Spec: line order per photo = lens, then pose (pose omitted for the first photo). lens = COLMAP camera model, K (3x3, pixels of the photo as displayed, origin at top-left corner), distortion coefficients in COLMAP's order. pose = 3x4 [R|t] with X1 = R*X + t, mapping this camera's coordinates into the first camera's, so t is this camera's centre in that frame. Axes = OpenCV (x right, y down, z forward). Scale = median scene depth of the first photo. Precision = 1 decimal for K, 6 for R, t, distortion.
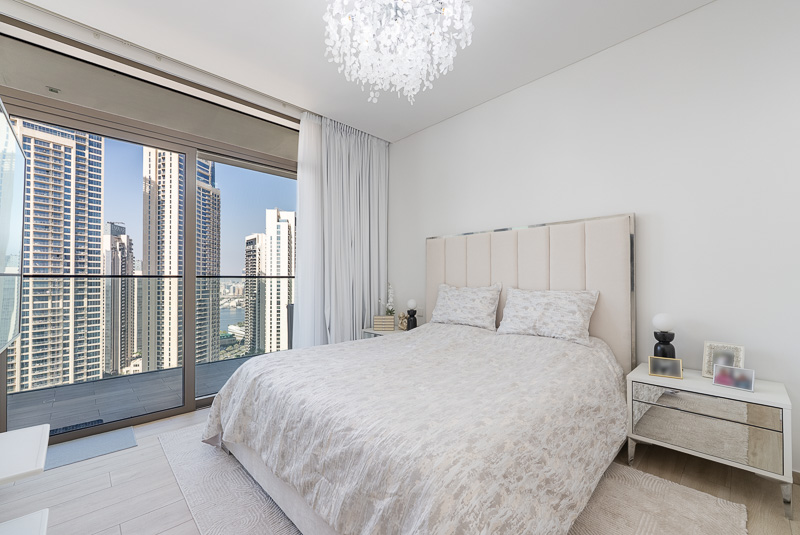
lens RADIAL K [[328.1, 0, 400.2], [0, 328.1, 274.7], [0, 0, 1]] dist [0.000375, 0.000031]
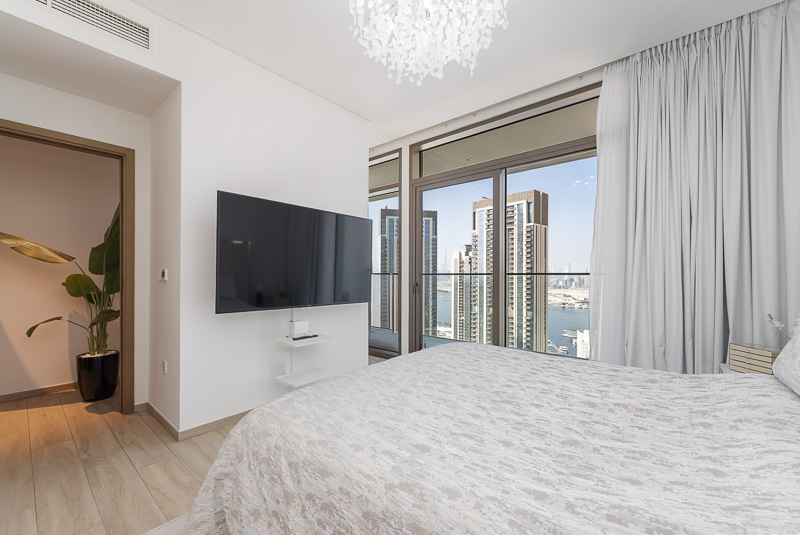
lens RADIAL K [[330.2, 0, 400.0], [0, 330.2, 267.5], [0, 0, 1]] dist [-0.000809, -0.000073]
pose [[0.097137, -0.022435, -0.995018, 0.464678], [0.008569, 0.999728, -0.021705, 0.004704], [0.995234, -0.006418, 0.097303, 0.433148]]
